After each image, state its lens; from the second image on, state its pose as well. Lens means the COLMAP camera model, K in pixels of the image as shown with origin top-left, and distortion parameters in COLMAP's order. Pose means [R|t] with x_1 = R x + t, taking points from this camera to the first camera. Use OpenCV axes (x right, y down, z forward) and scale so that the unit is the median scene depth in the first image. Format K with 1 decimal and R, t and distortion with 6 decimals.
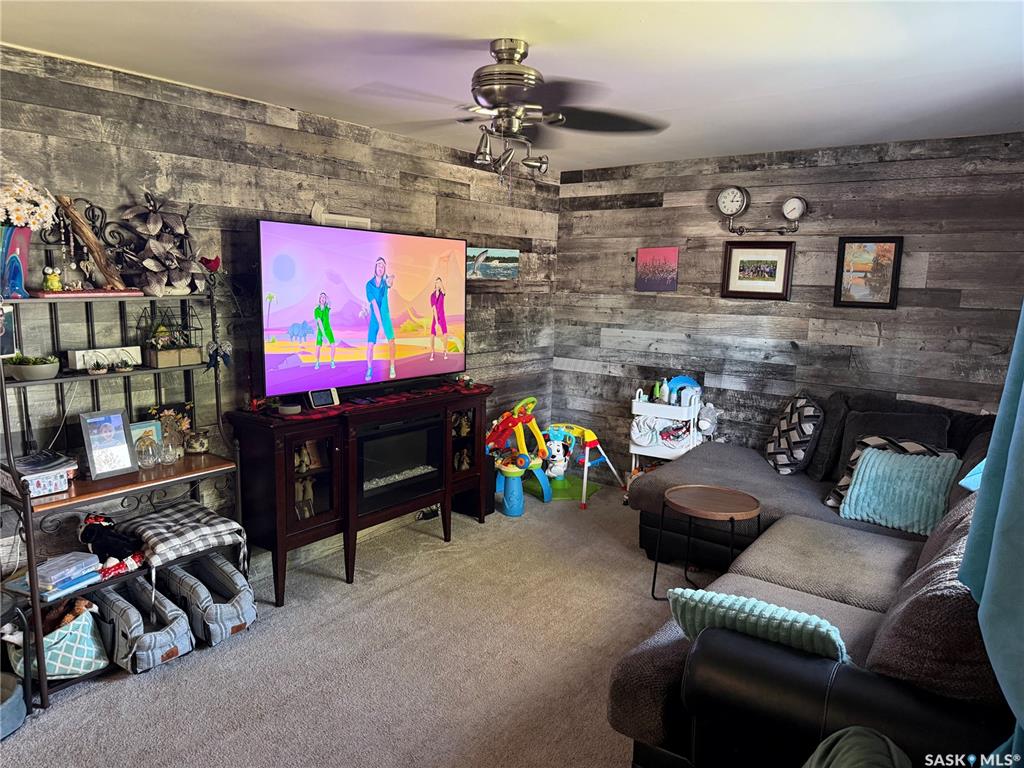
lens RADIAL K [[704.6, 0, 519.2], [0, 704.6, 389.1], [0, 0, 1]] dist [0.004392, -0.032830]
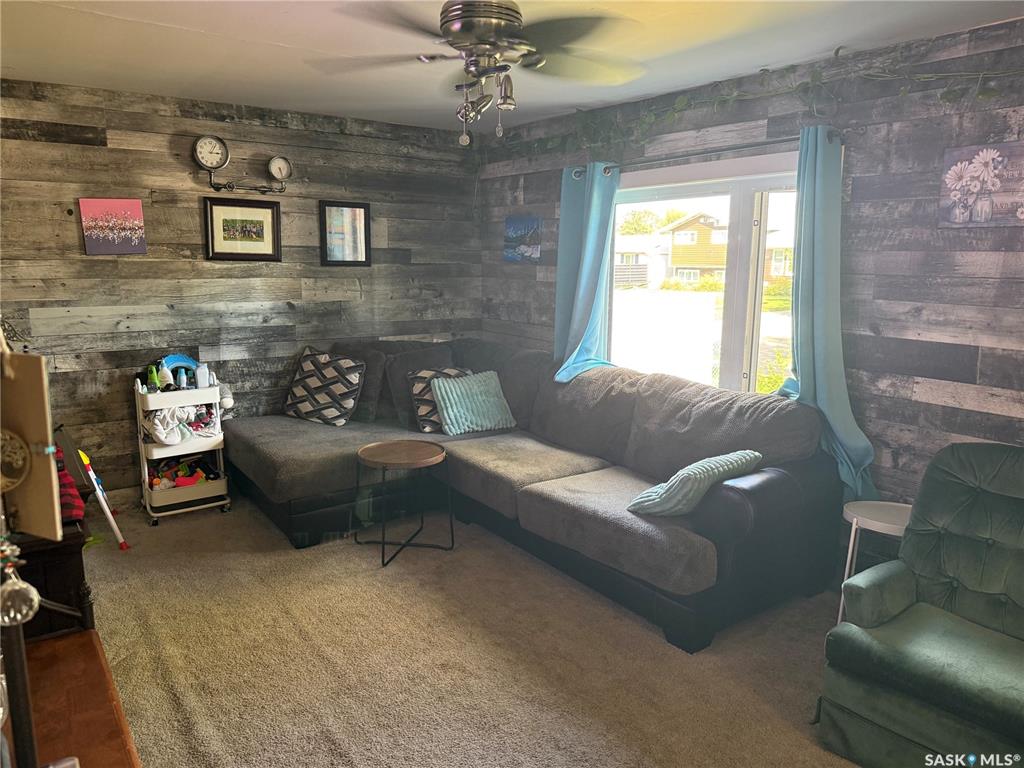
lens RADIAL K [[704.6, 0, 519.2], [0, 704.6, 388.6], [0, 0, 1]] dist [0.004392, -0.032830]
pose [[0.301458, -0.190455, 0.934264, -0.476248], [0.143937, 0.977708, 0.152868, -0.052076], [-0.942553, 0.088392, 0.322152, 0.366284]]
